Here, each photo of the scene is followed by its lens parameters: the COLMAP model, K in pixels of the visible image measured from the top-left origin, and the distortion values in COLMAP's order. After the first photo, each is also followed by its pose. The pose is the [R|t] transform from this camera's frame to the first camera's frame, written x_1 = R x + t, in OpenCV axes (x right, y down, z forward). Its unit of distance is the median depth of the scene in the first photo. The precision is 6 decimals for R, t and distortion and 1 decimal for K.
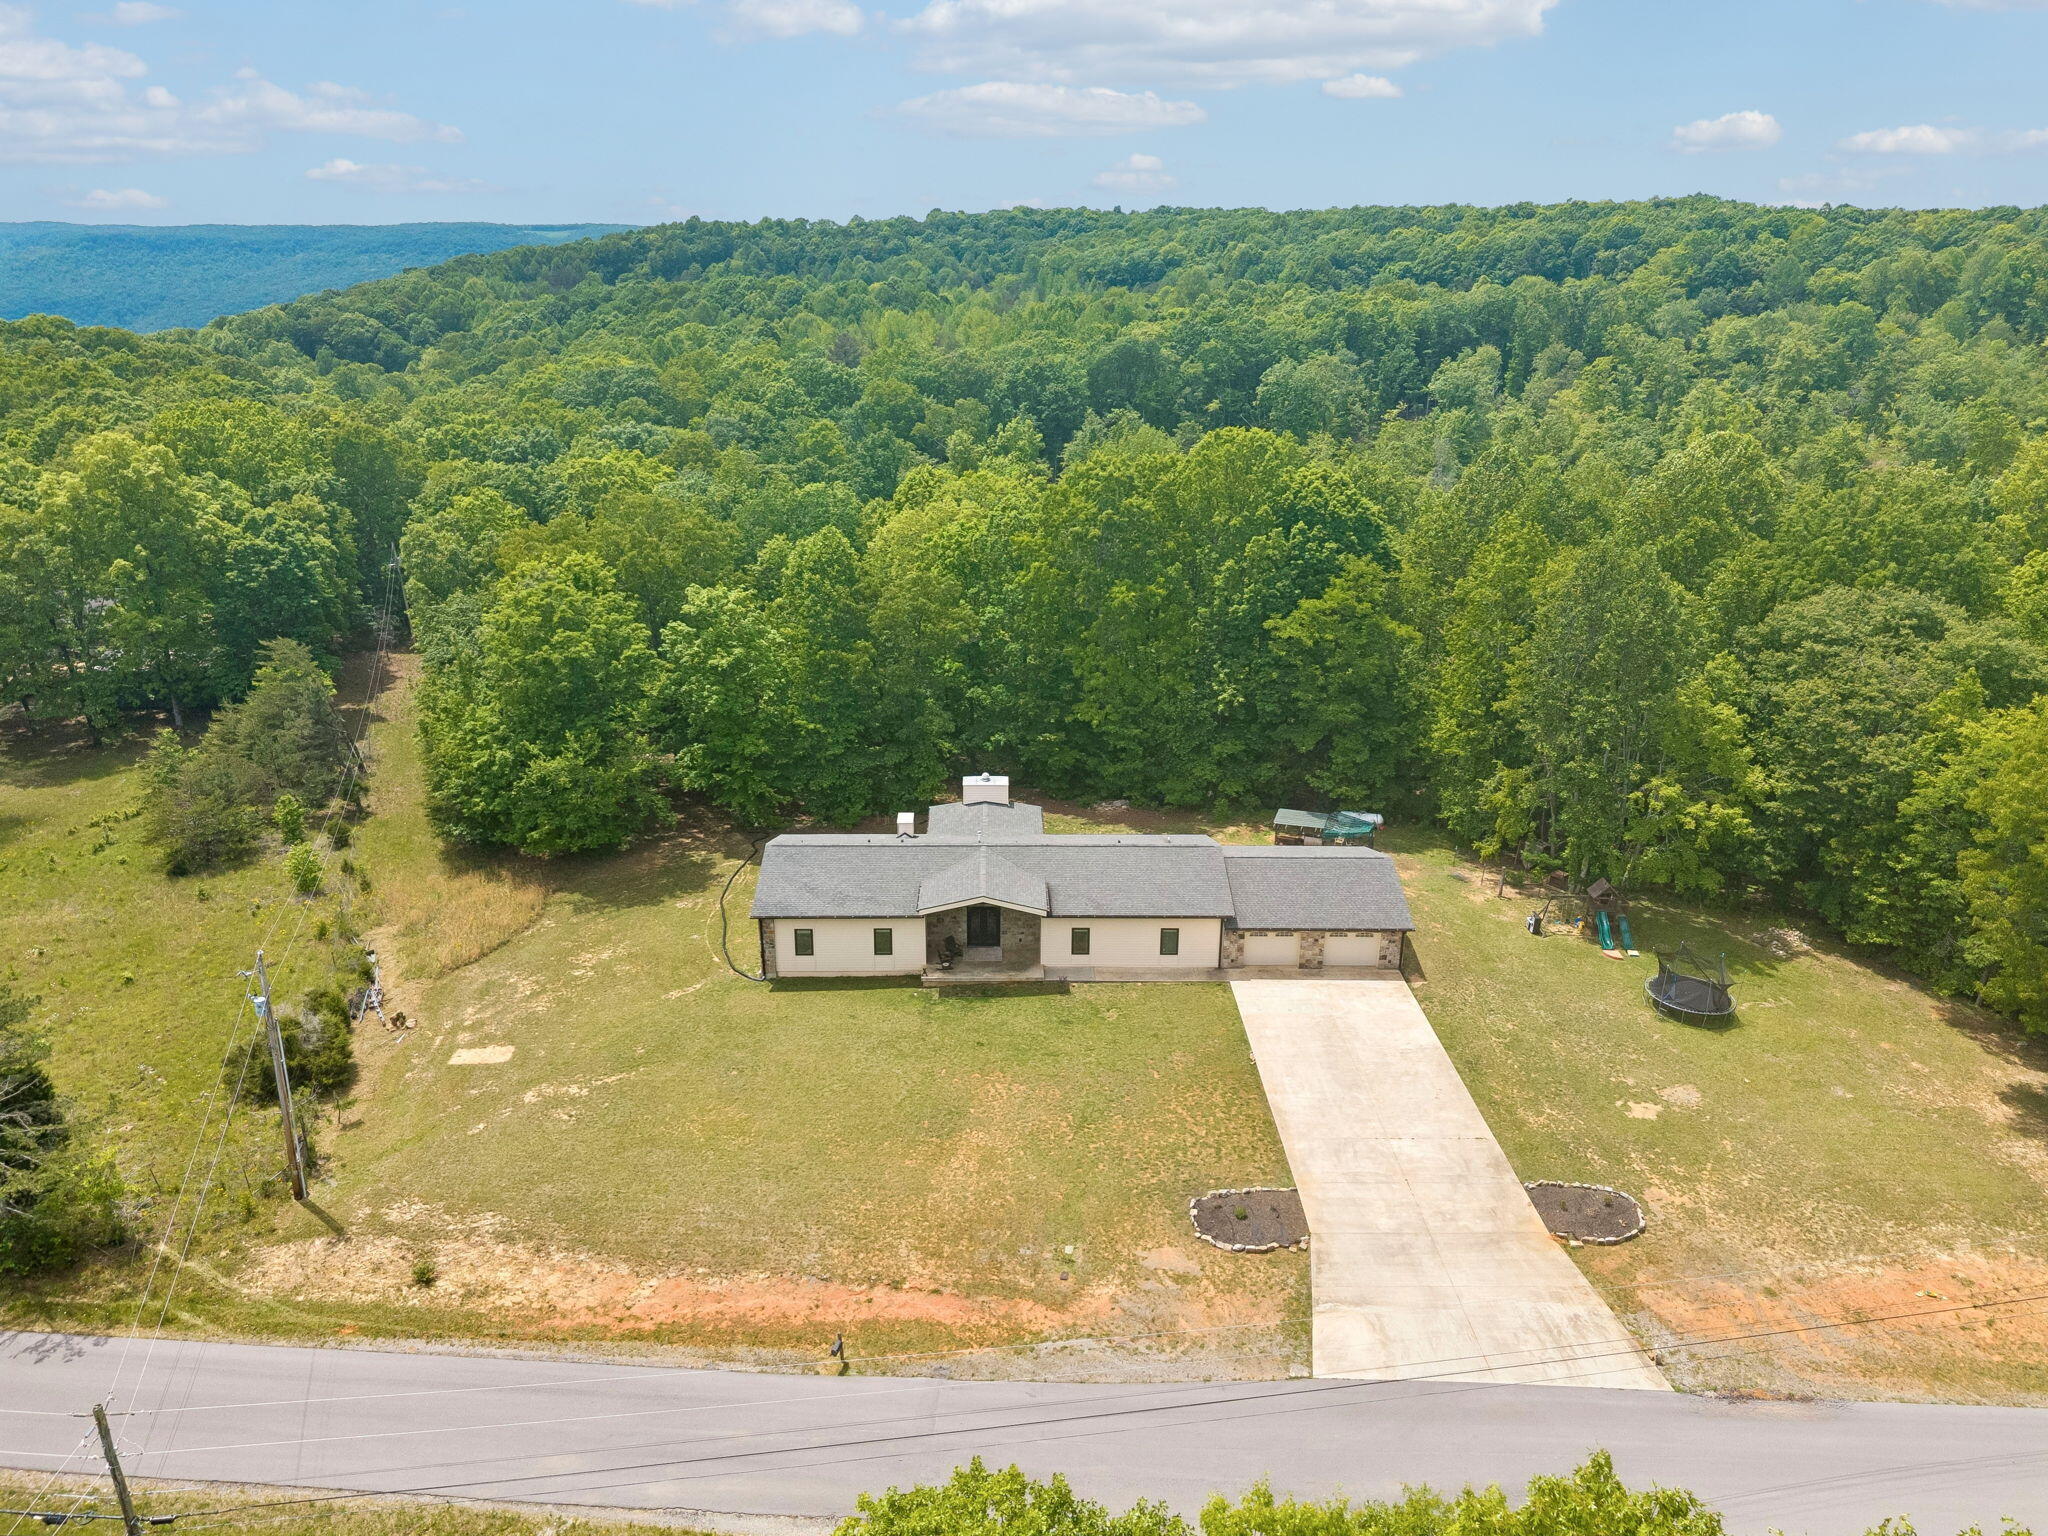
lens RADIAL K [[1393.7, 0, 1025.2], [0, 1393.7, 762.7], [0, 0, 1]] dist [0.016953, -0.014808]
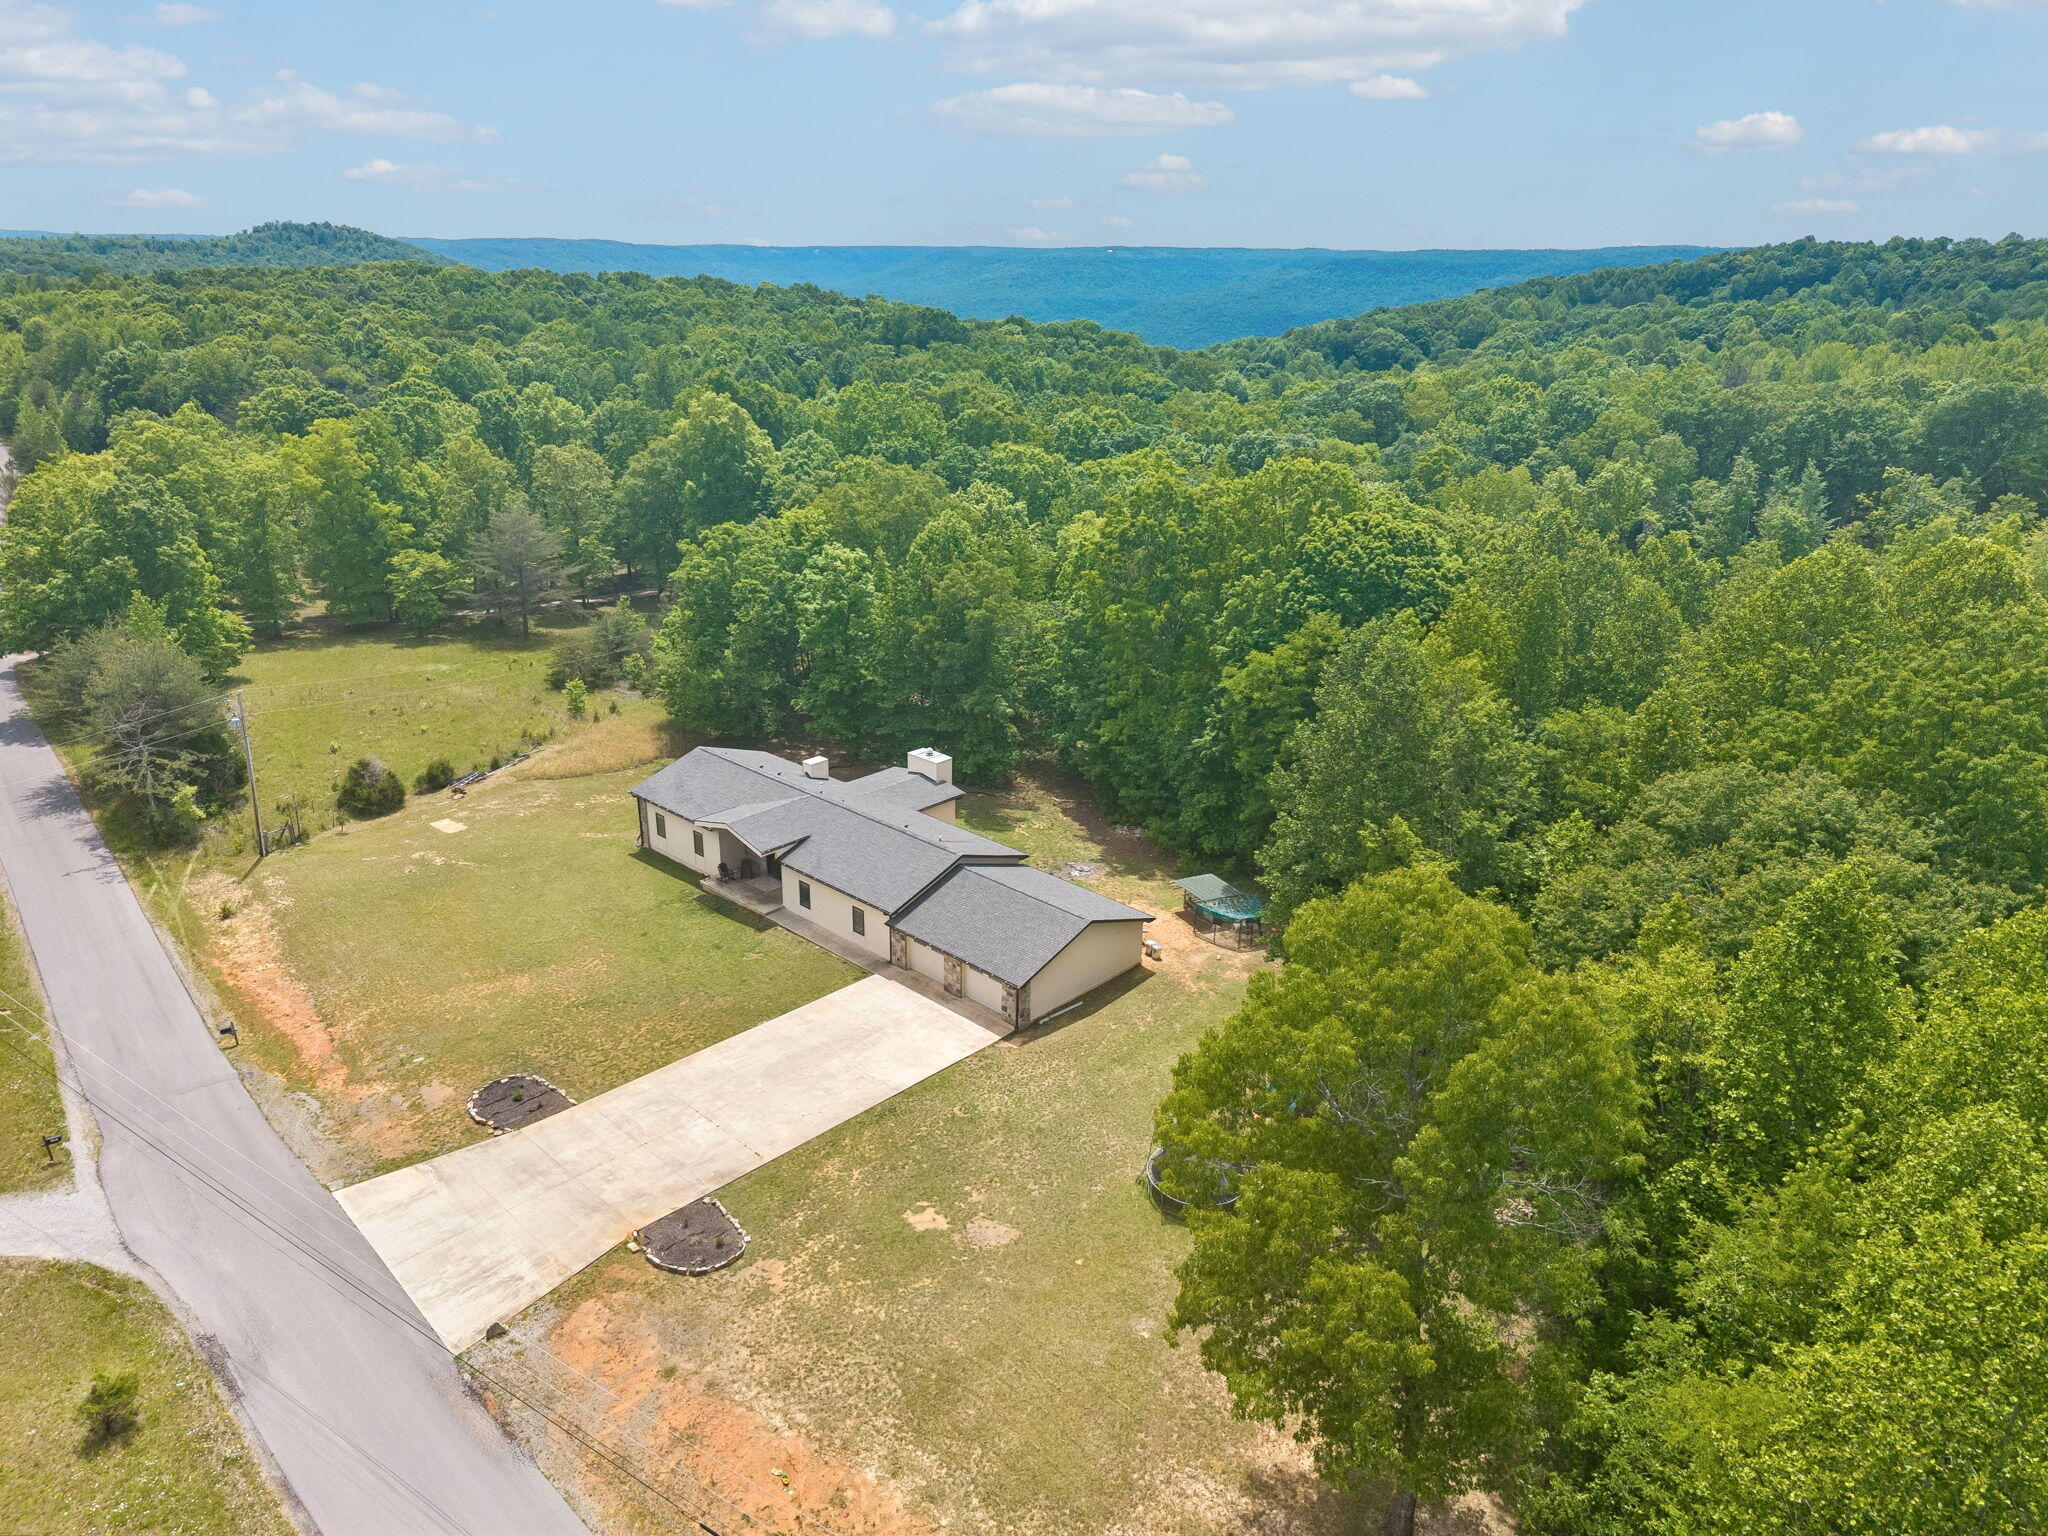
lens RADIAL K [[1424.4, 0, 1019.6], [0, 1424.4, 705.5], [0, 0, 1]] dist [0.003371, -0.000664]
pose [[0.708236, 0.210949, -0.673723, 0.861903], [-0.248980, 0.967630, 0.041240, -0.098369], [0.660614, 0.138536, 0.737833, 0.280401]]
